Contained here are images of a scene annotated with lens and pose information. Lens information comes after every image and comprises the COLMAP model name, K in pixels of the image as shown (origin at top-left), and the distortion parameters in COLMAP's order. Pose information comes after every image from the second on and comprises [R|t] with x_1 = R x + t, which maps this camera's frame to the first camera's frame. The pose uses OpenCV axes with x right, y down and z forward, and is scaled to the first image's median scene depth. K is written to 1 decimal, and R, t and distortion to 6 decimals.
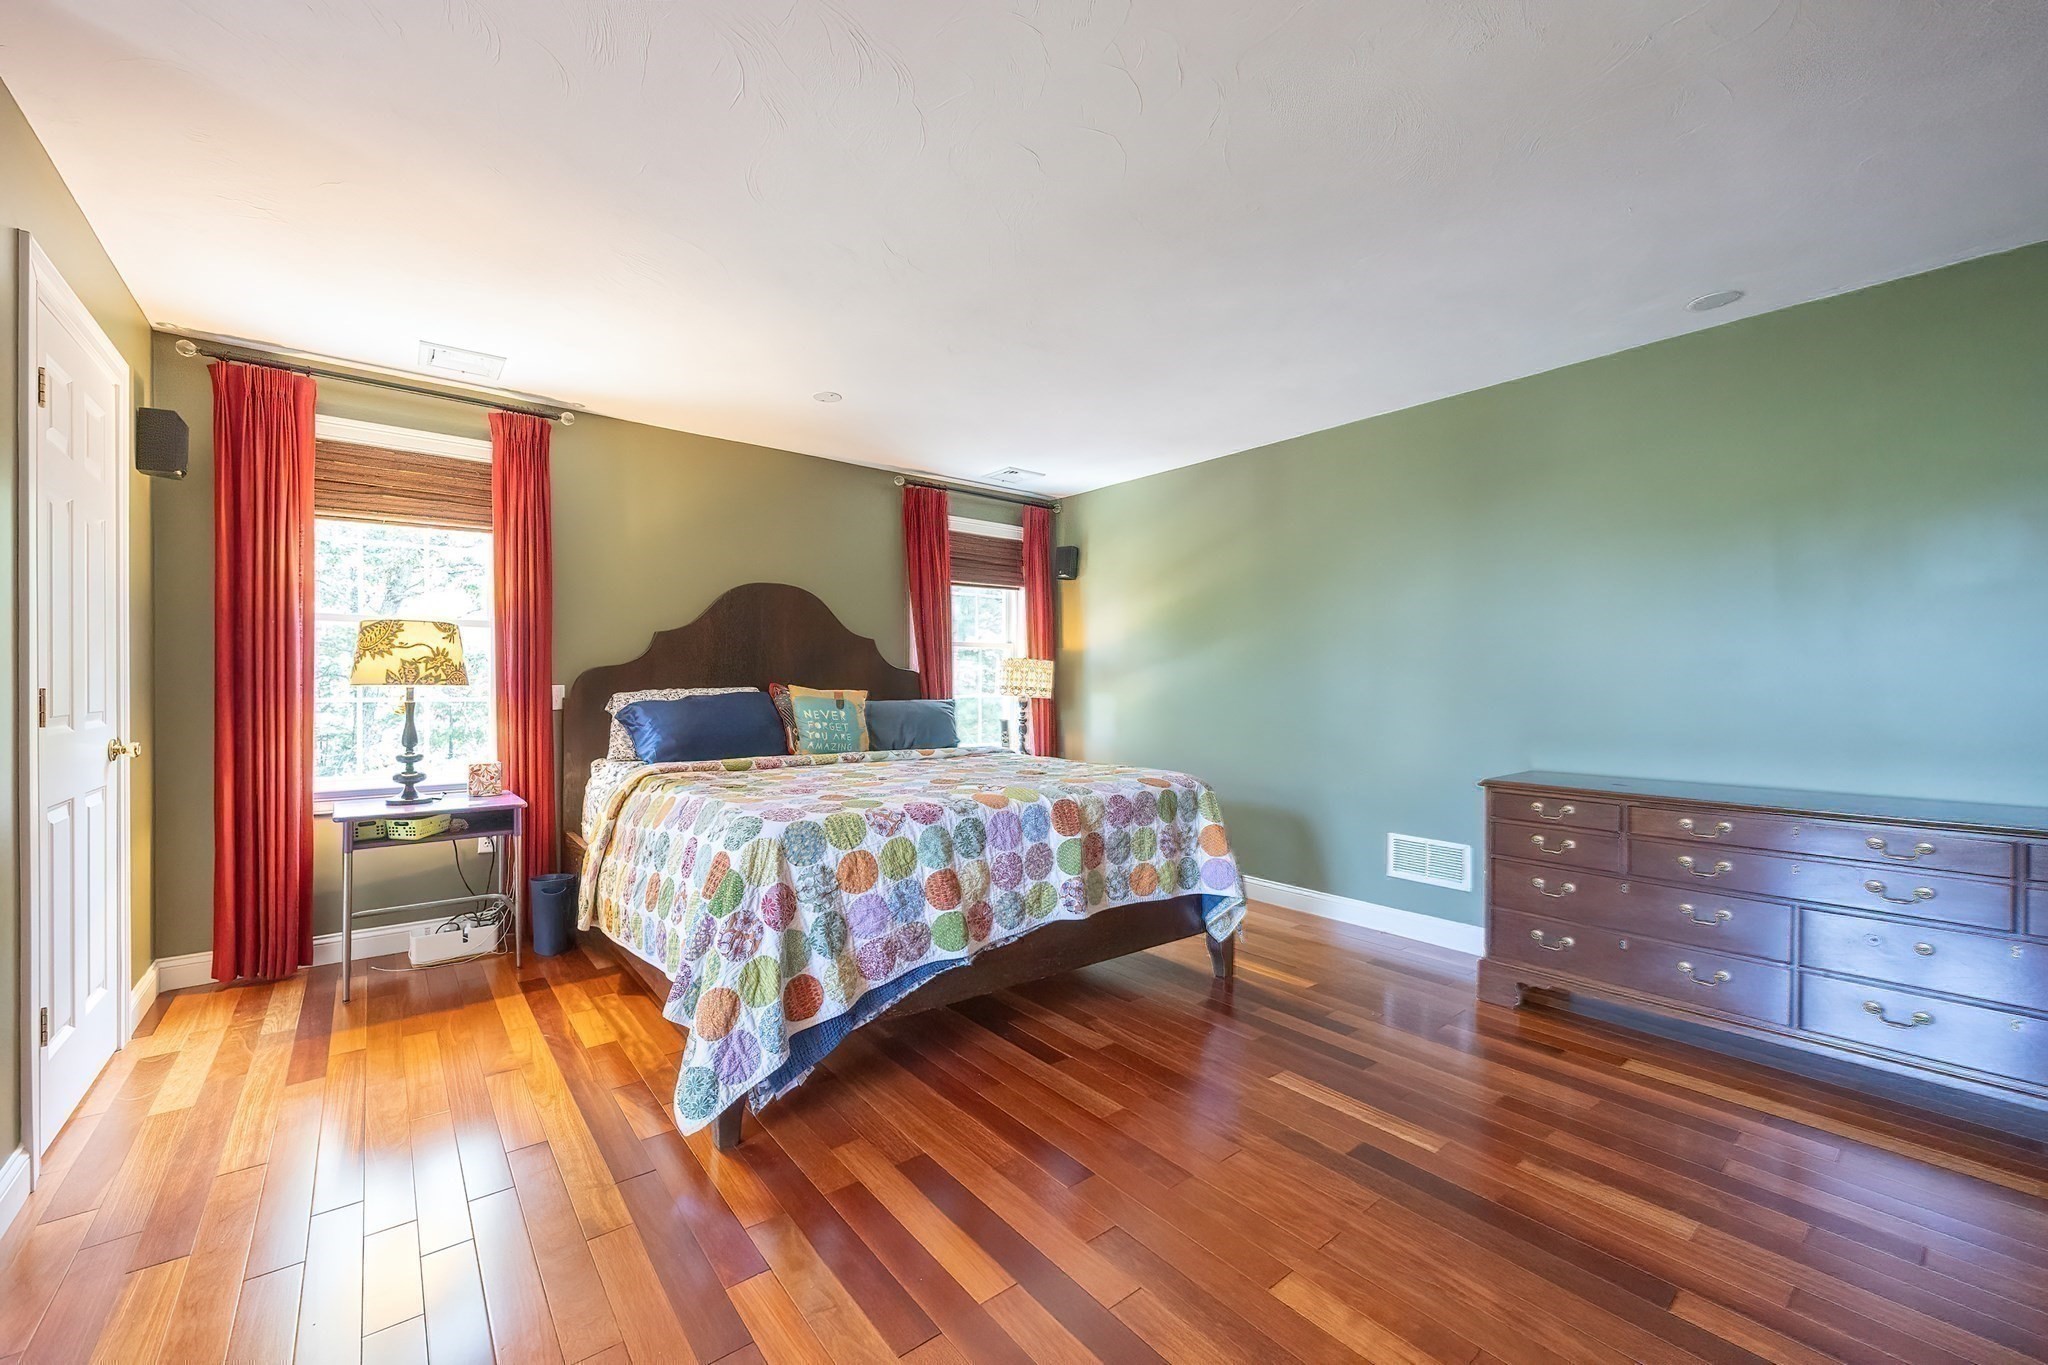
lens RADIAL K [[788.3, 0, 1023.4], [0, 788.3, 689.0], [0, 0, 1]] dist [0.000493, -0.000074]
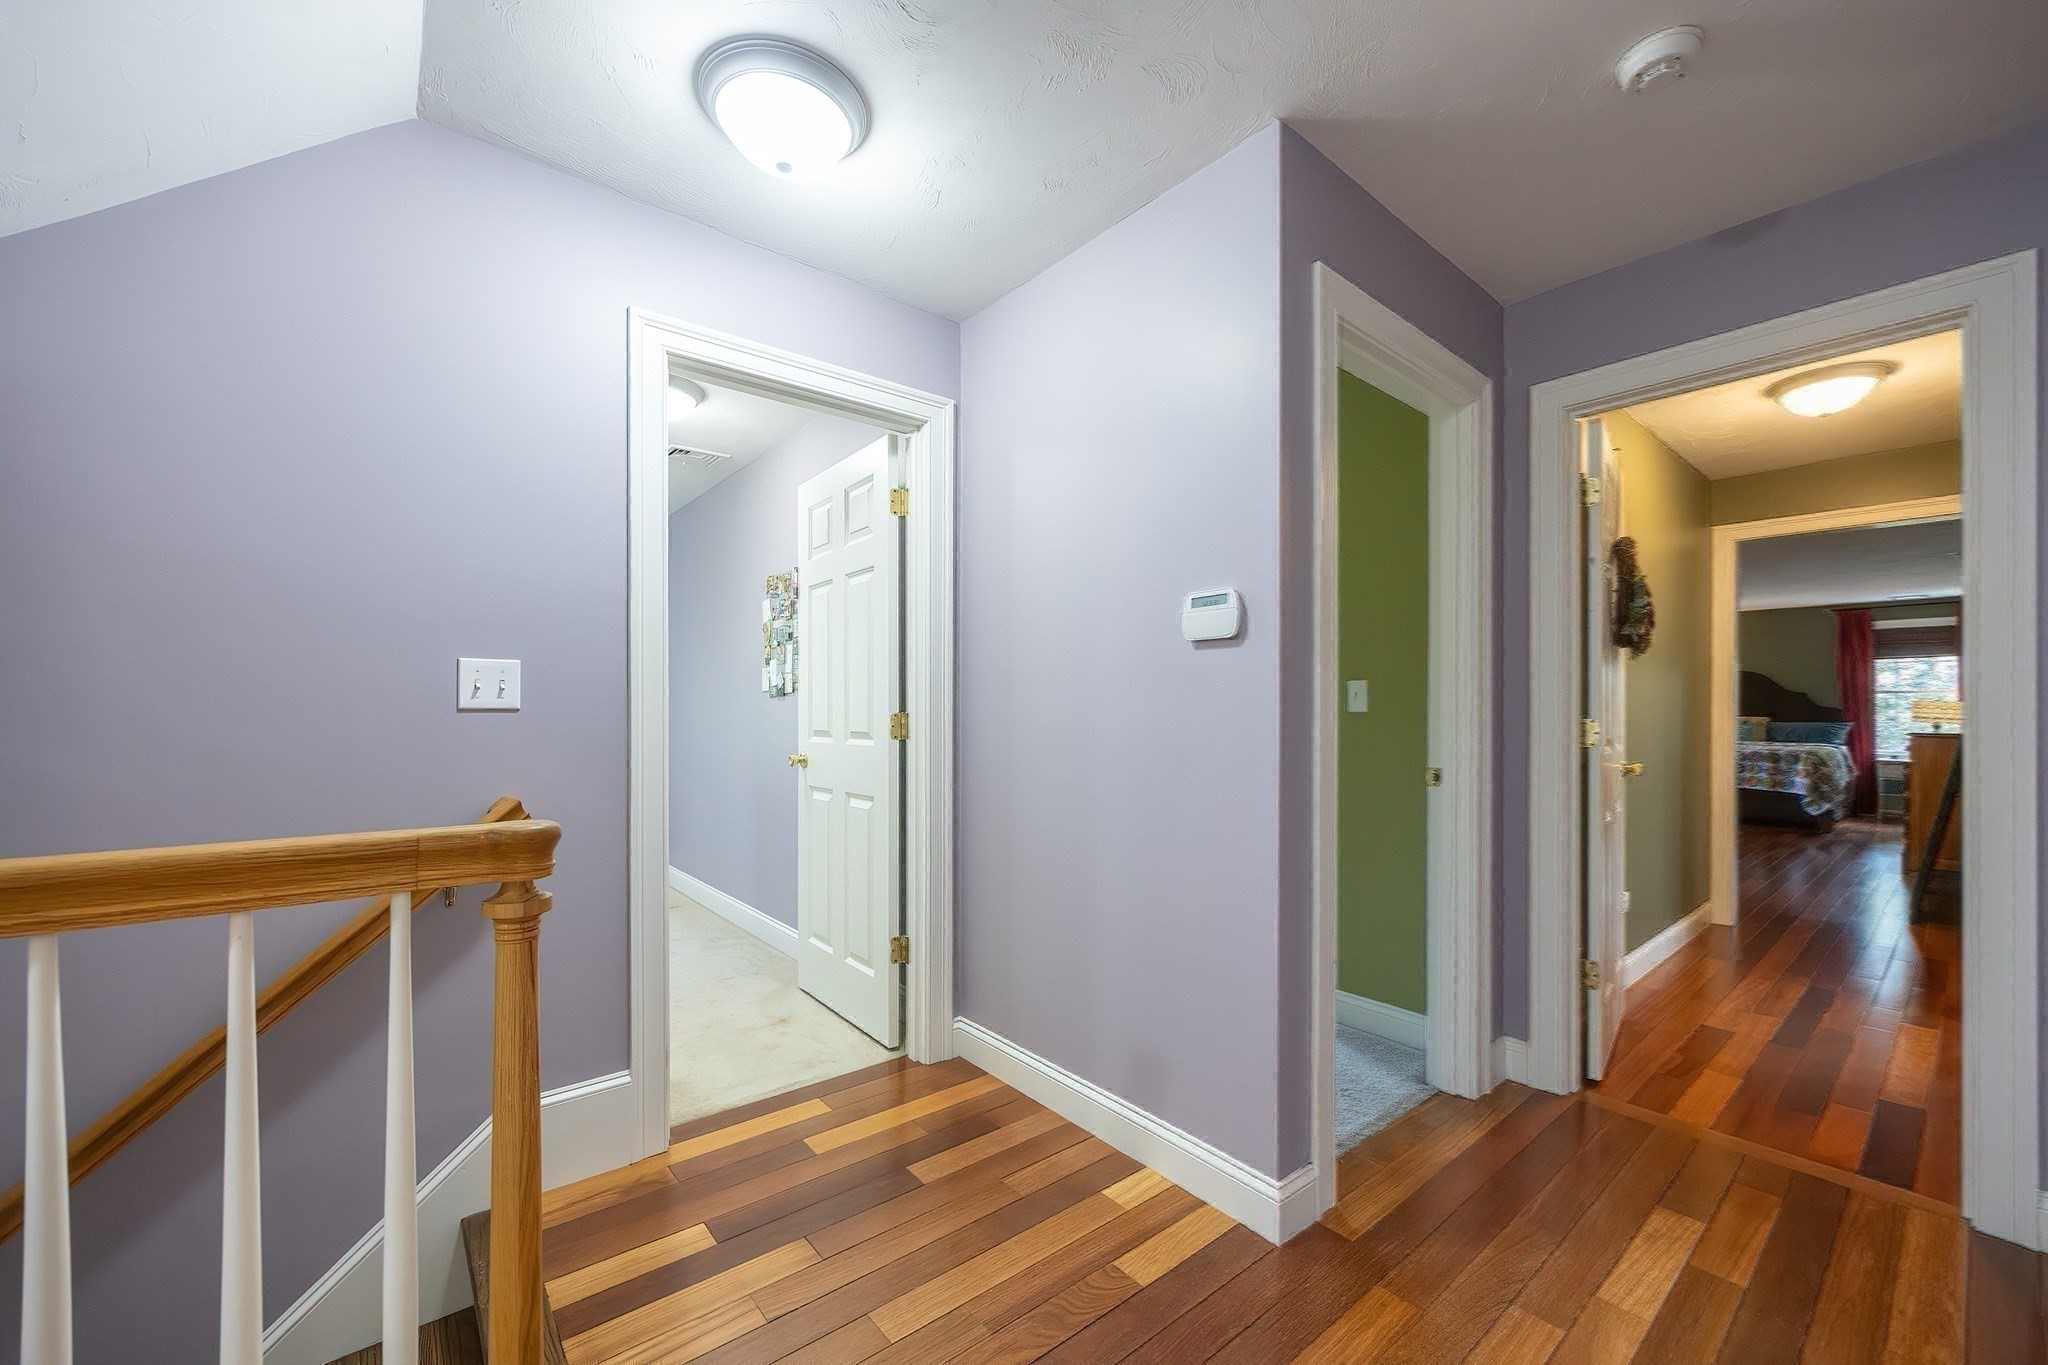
lens RADIAL K [[788.3, 0, 1023.4], [0, 788.3, 689.0], [0, 0, 1]] dist [0.000493, -0.000074]
pose [[-0.006334, -0.024549, -0.999679, 2.883780], [-0.006539, 0.999678, -0.024508, -0.010399], [0.999959, 0.006382, -0.006493, -1.579246]]
